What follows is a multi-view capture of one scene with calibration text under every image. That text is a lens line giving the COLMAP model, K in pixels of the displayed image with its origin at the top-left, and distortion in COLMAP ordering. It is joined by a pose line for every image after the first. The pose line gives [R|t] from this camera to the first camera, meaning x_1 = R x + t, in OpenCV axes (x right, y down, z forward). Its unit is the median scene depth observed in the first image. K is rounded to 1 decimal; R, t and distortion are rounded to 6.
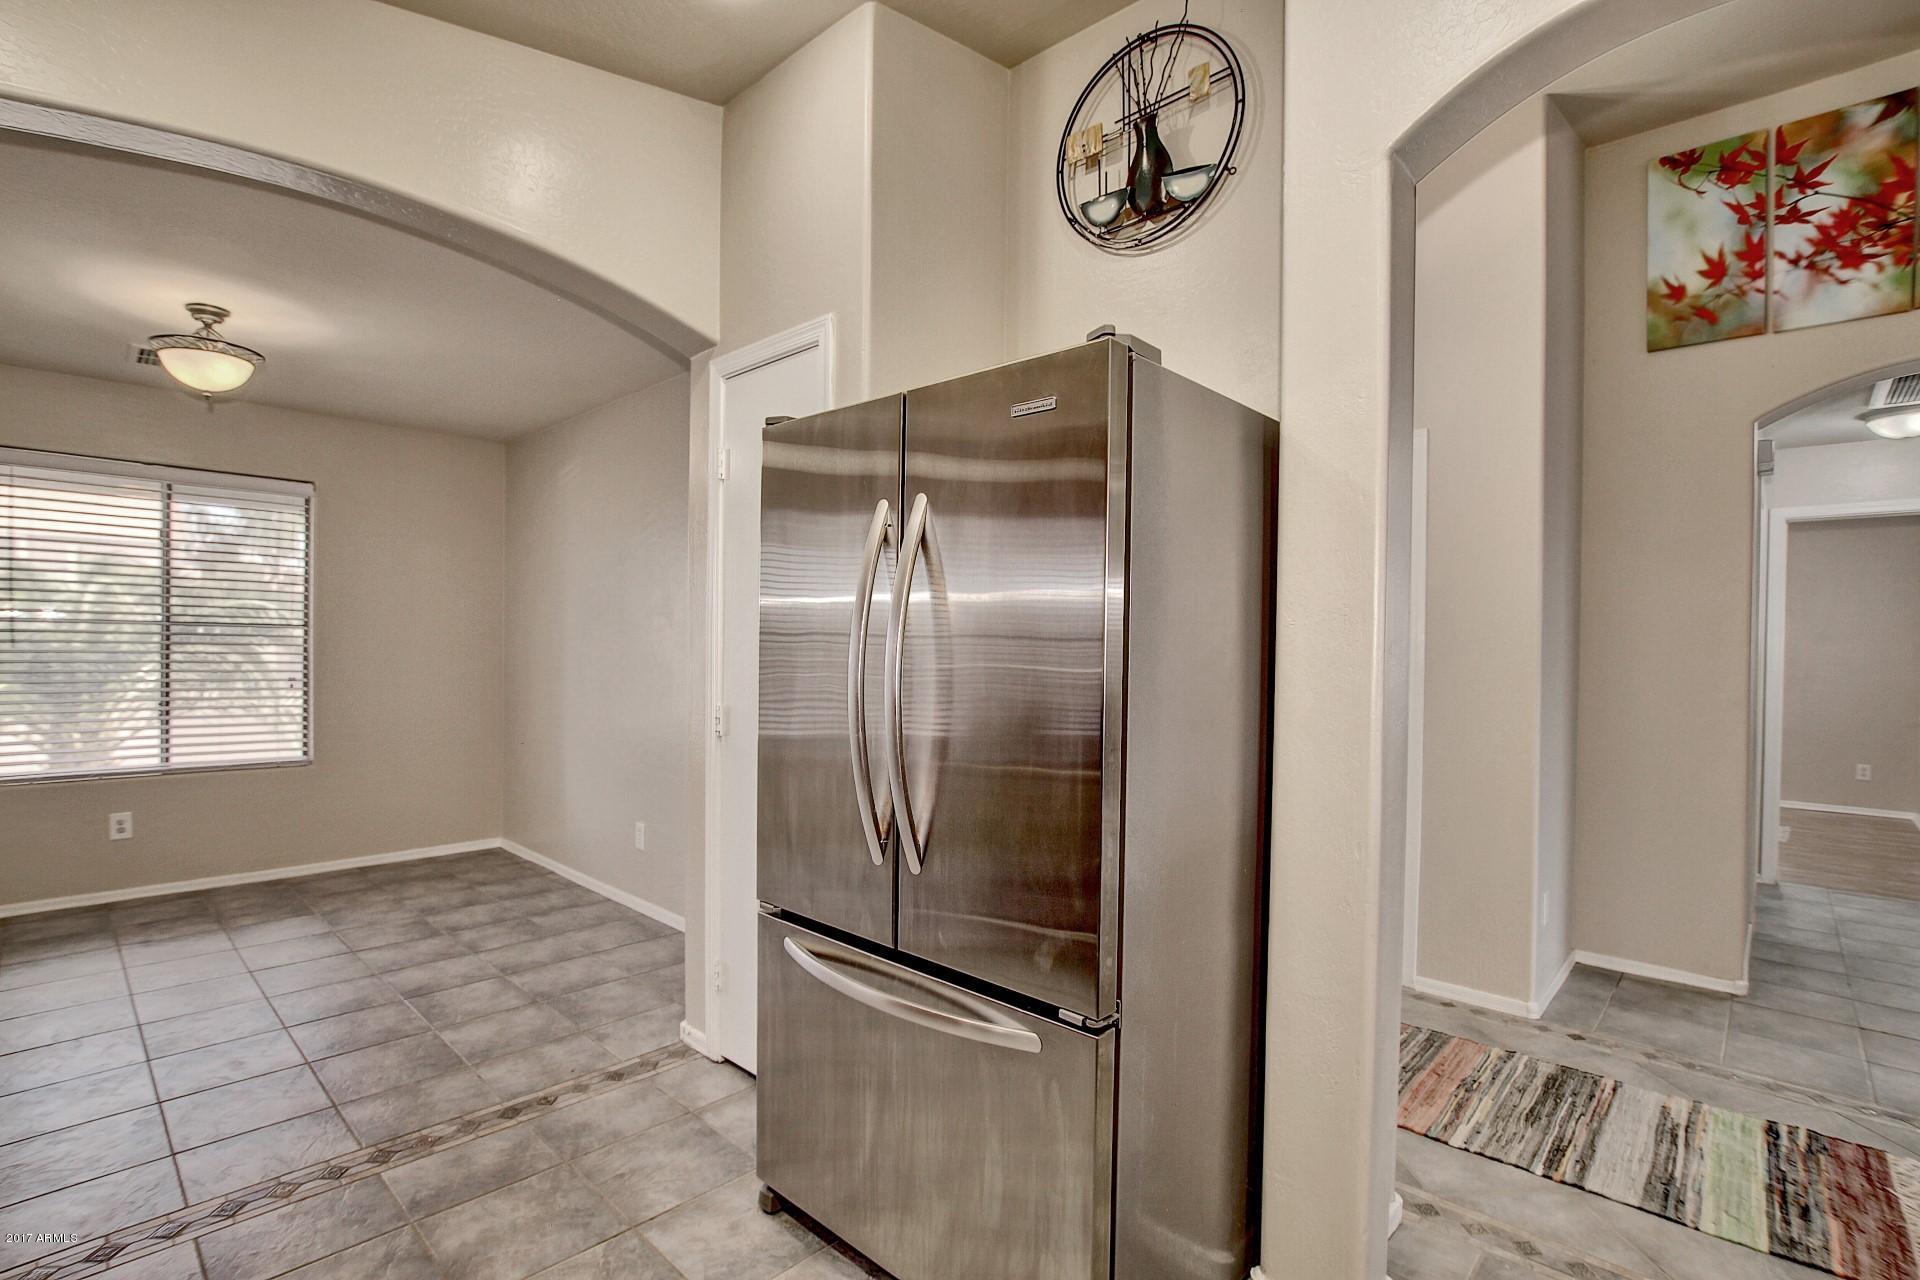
lens RADIAL K [[893.8, 0, 953.0], [0, 893.8, 656.3], [0, 0, 1]] dist [-0.036183, 0.006975]
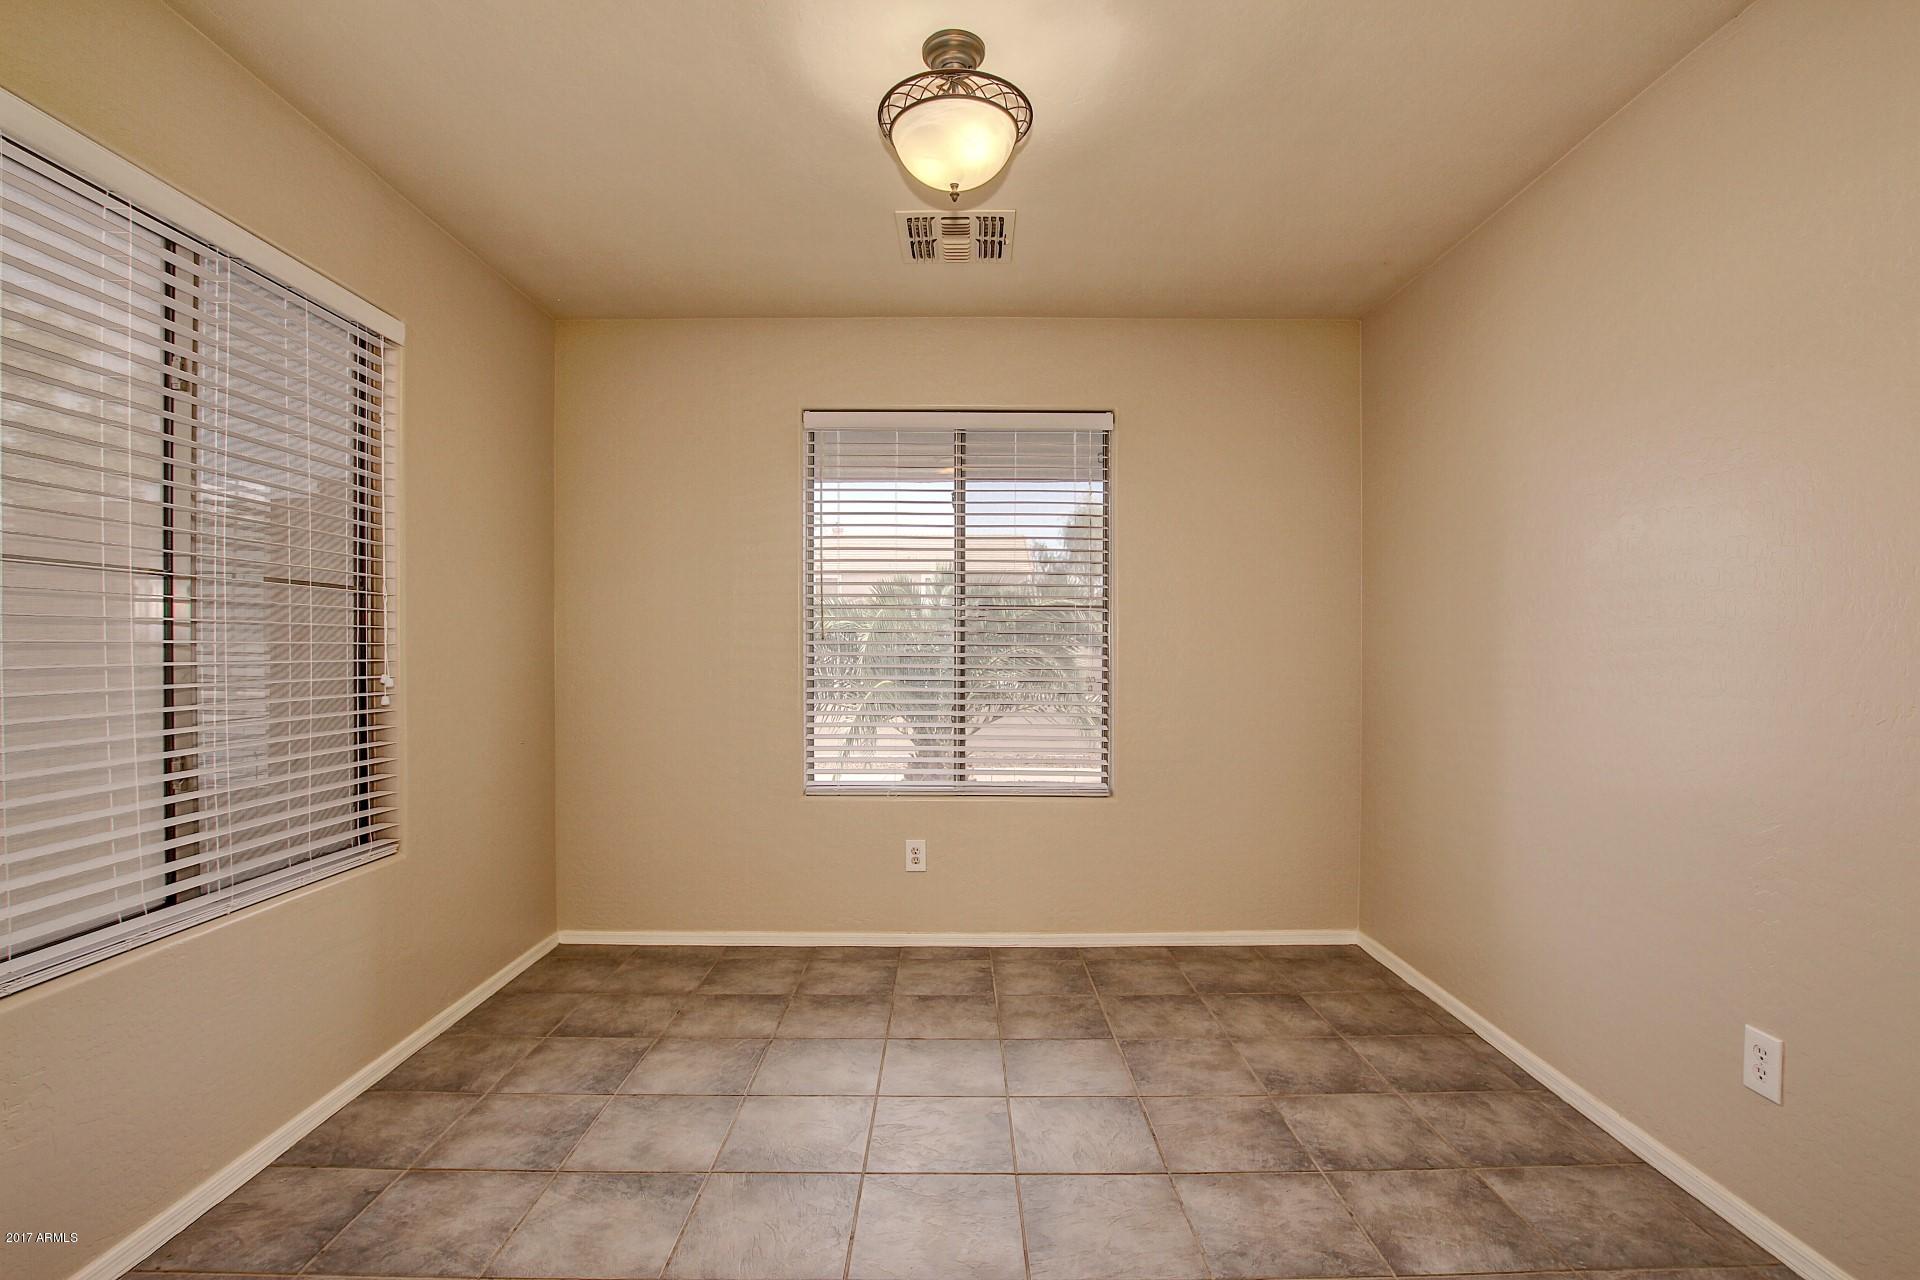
lens RADIAL K [[893.8, 0, 953.0], [0, 893.8, 656.3], [0, 0, 1]] dist [-0.036183, 0.006975]
pose [[0.687670, -0.004491, -0.726010, -0.327876], [-0.002248, 0.999963, -0.008315, 0.014283], [0.726020, 0.007350, 0.687634, 0.454530]]
